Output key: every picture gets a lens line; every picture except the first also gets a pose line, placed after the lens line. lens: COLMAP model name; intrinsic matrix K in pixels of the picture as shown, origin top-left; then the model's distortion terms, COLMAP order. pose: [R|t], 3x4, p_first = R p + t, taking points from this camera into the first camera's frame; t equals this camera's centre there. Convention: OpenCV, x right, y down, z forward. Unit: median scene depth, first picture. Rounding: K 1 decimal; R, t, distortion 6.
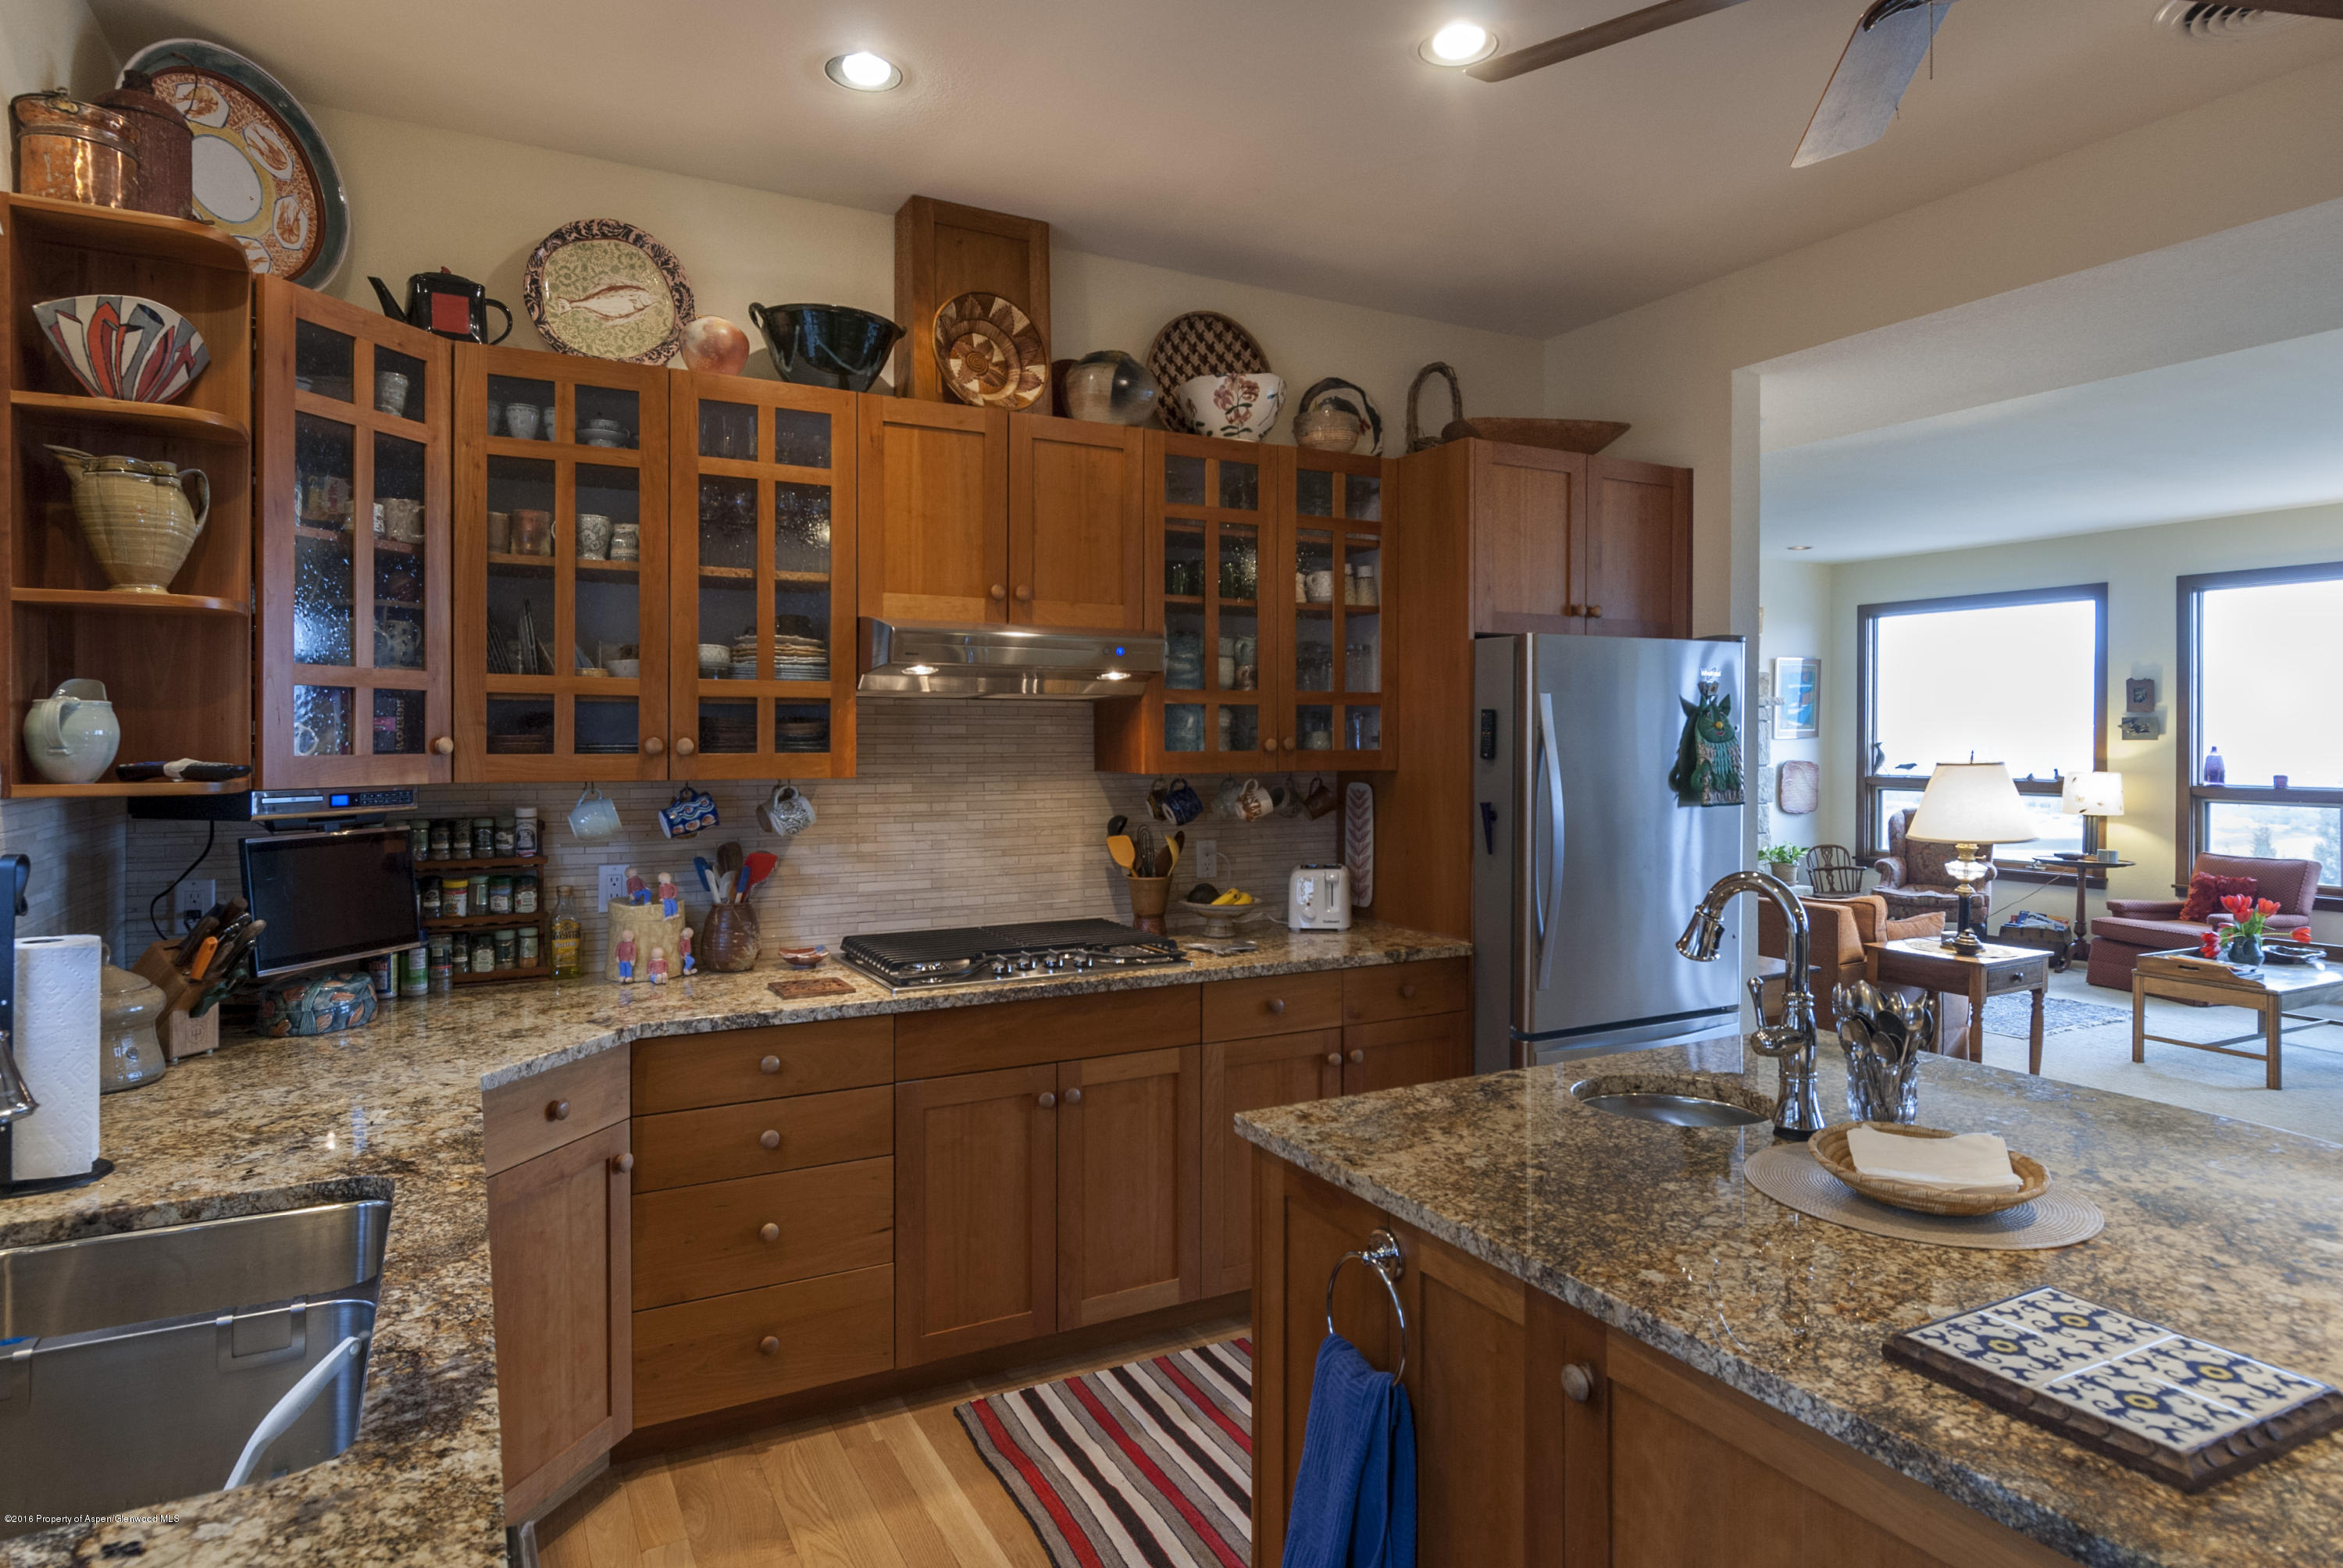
lens RADIAL K [[1294.9, 0, 1176.0], [0, 1294.9, 736.5], [0, 0, 1]] dist [0.001097, 0.001013]
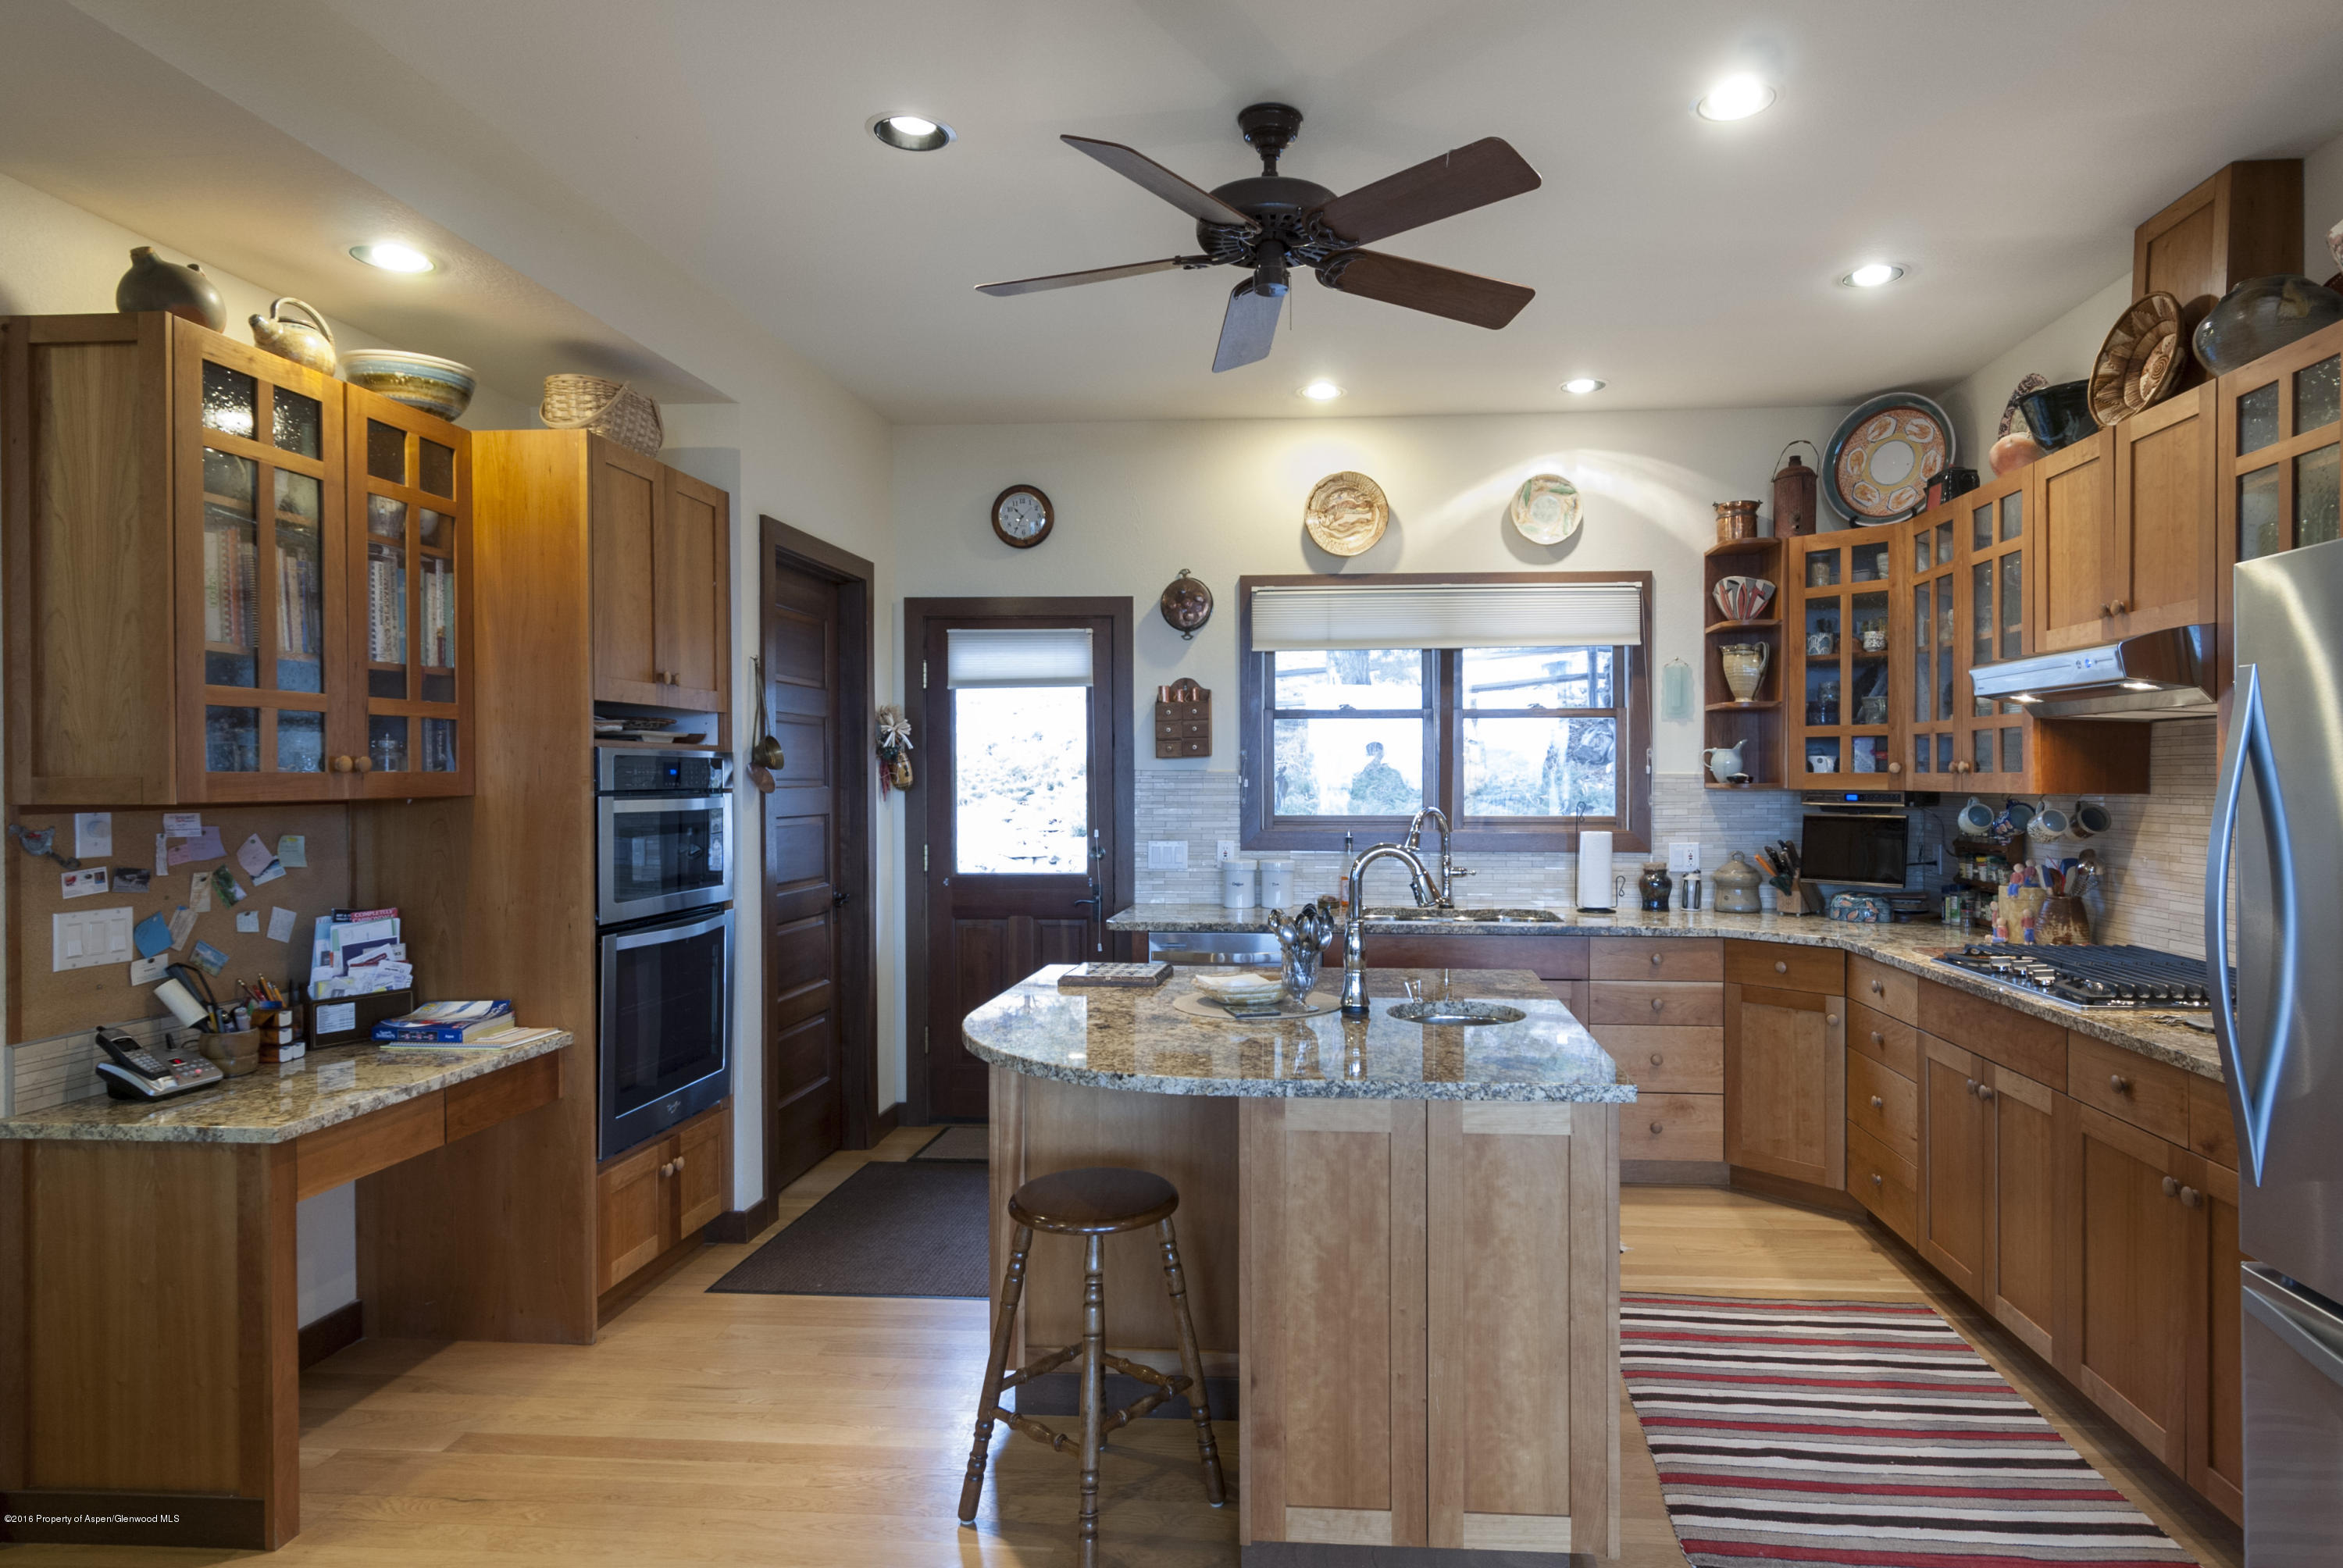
lens RADIAL K [[1299.3, 0, 1265.1], [0, 1299.3, 784.3], [0, 0, 1]] dist [0.014643, -0.020936]
pose [[-0.530015, 0.004425, -0.847977, 1.012434], [0.000699, 0.999988, 0.004781, 0.015677], [0.847988, 0.001942, -0.530012, 0.942149]]
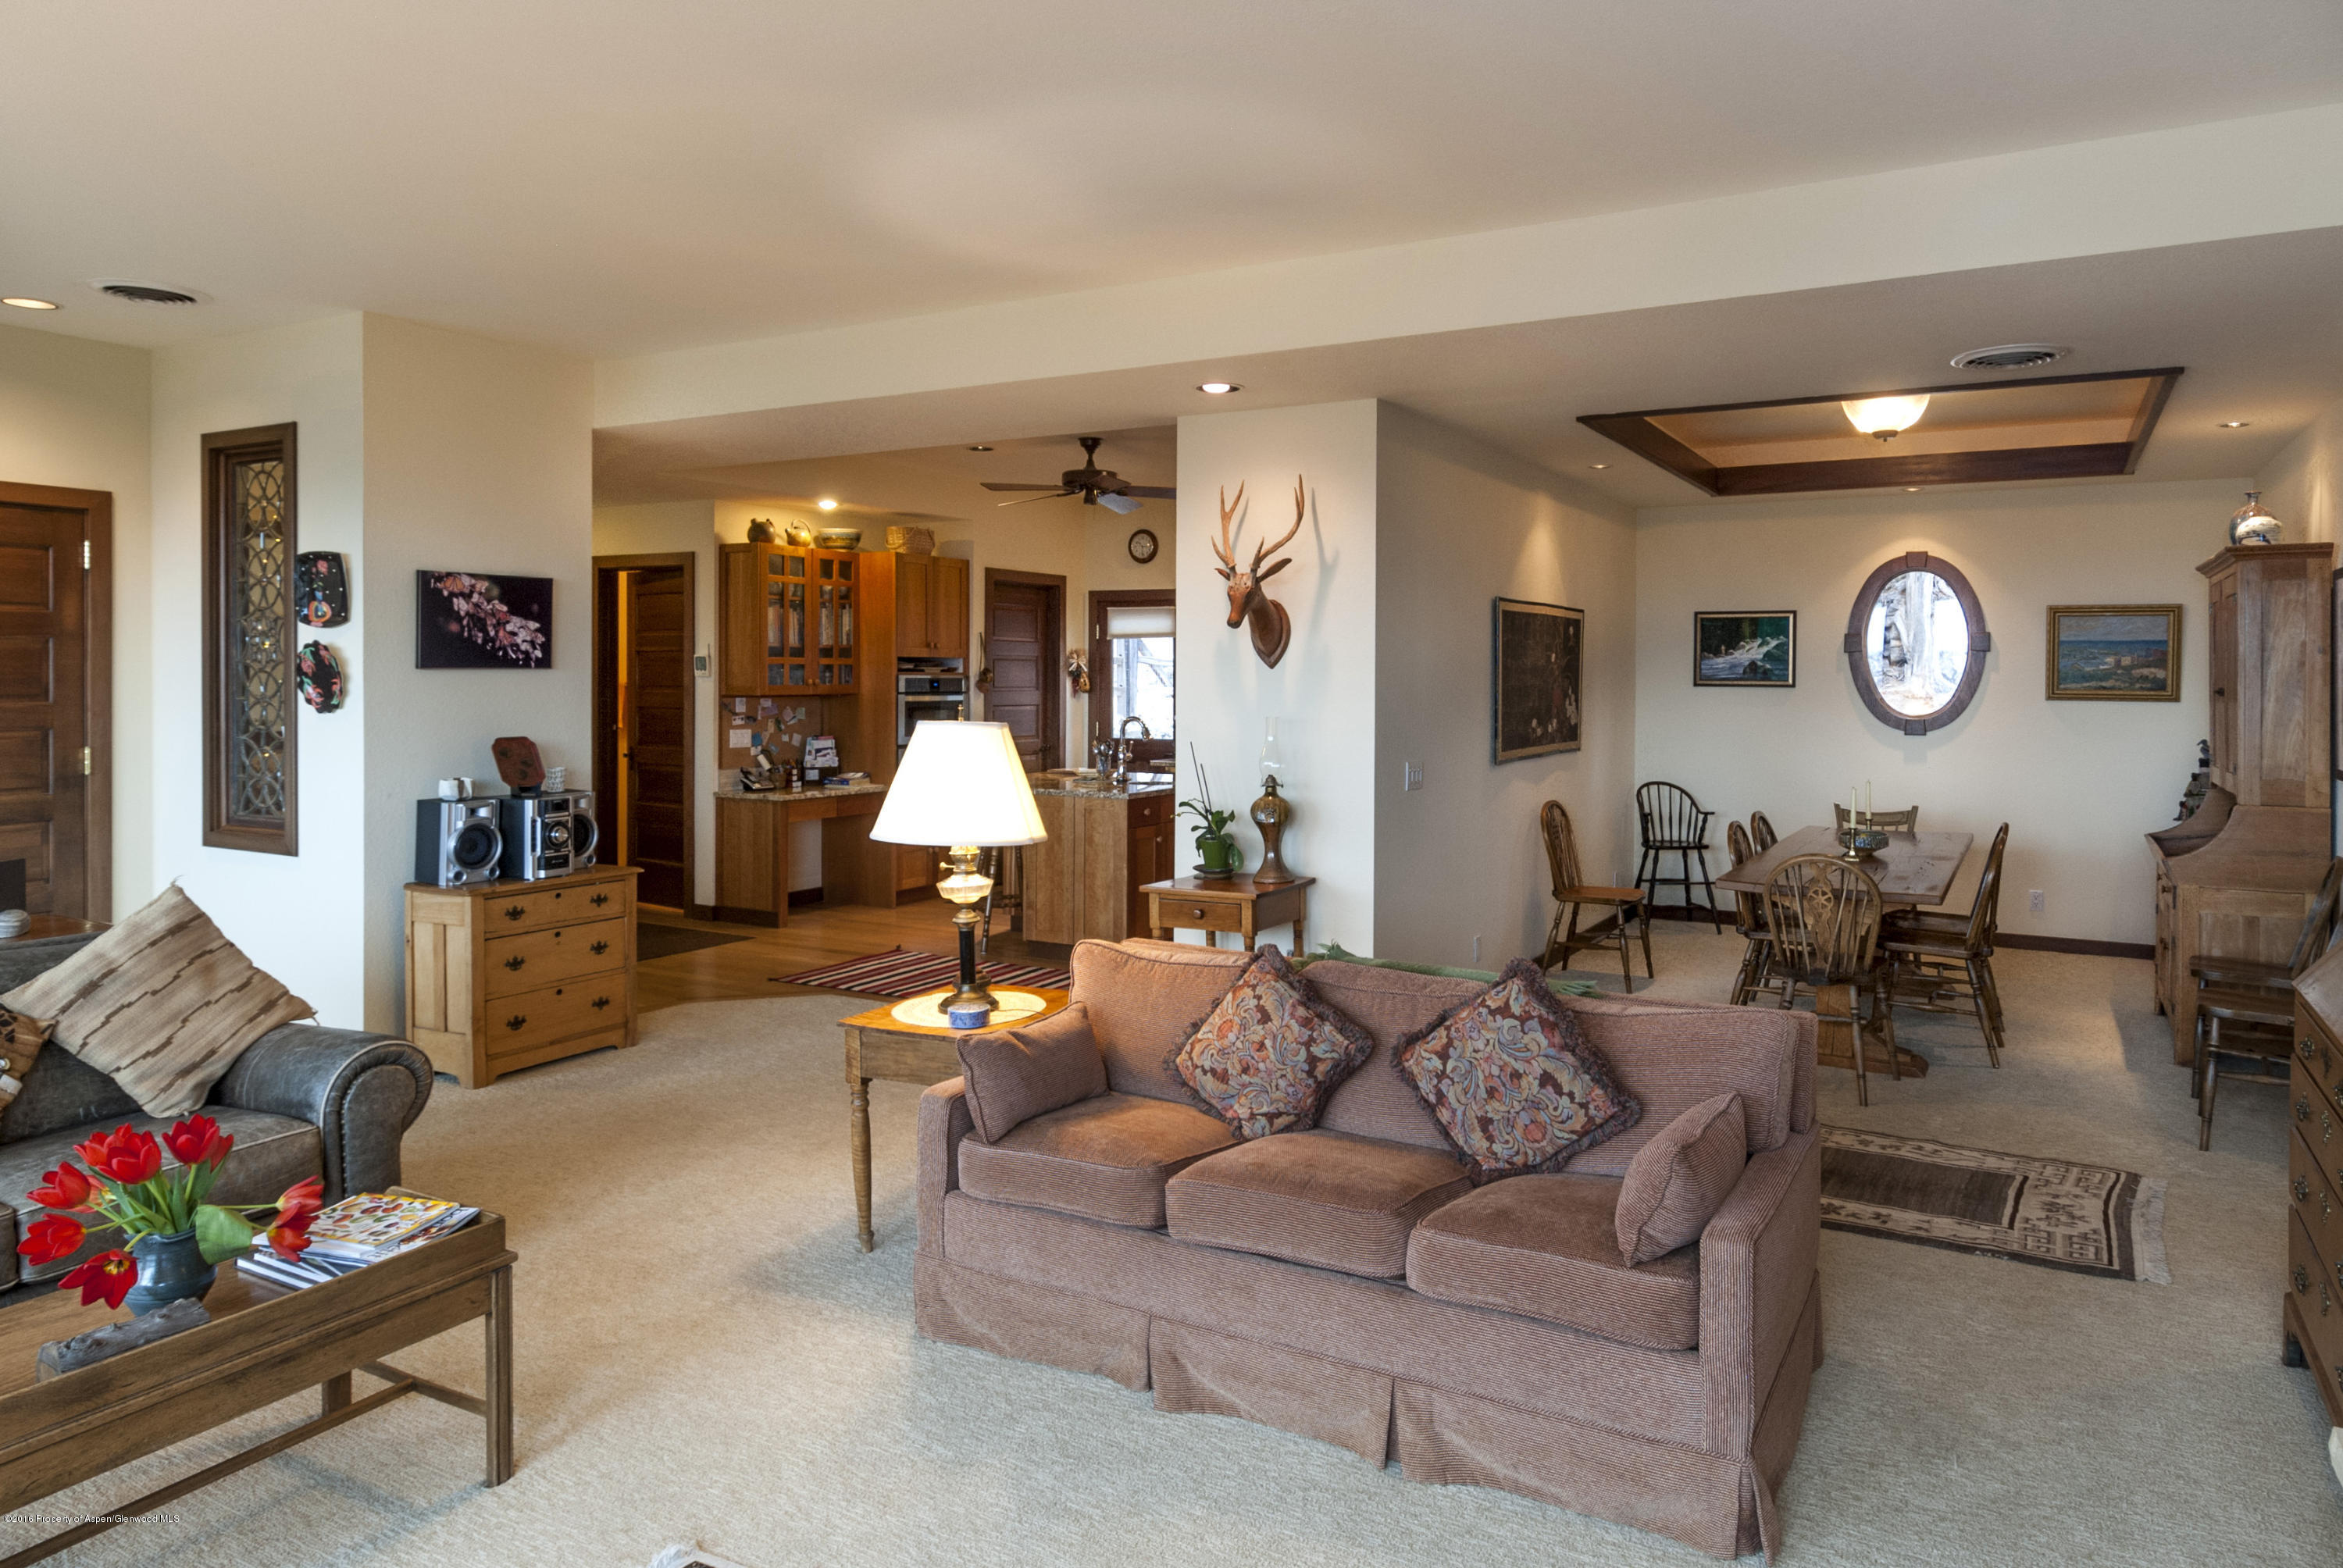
lens RADIAL K [[1452.5, 0, 1262.2], [0, 1452.5, 683.0], [0, 0, 1]] dist [-0.022442, -0.001341]
pose [[-0.827368, -0.004142, -0.561645, 1.426824], [-0.007026, 0.999971, 0.002976, -0.005940], [0.561616, 0.006408, -0.827373, 2.668469]]
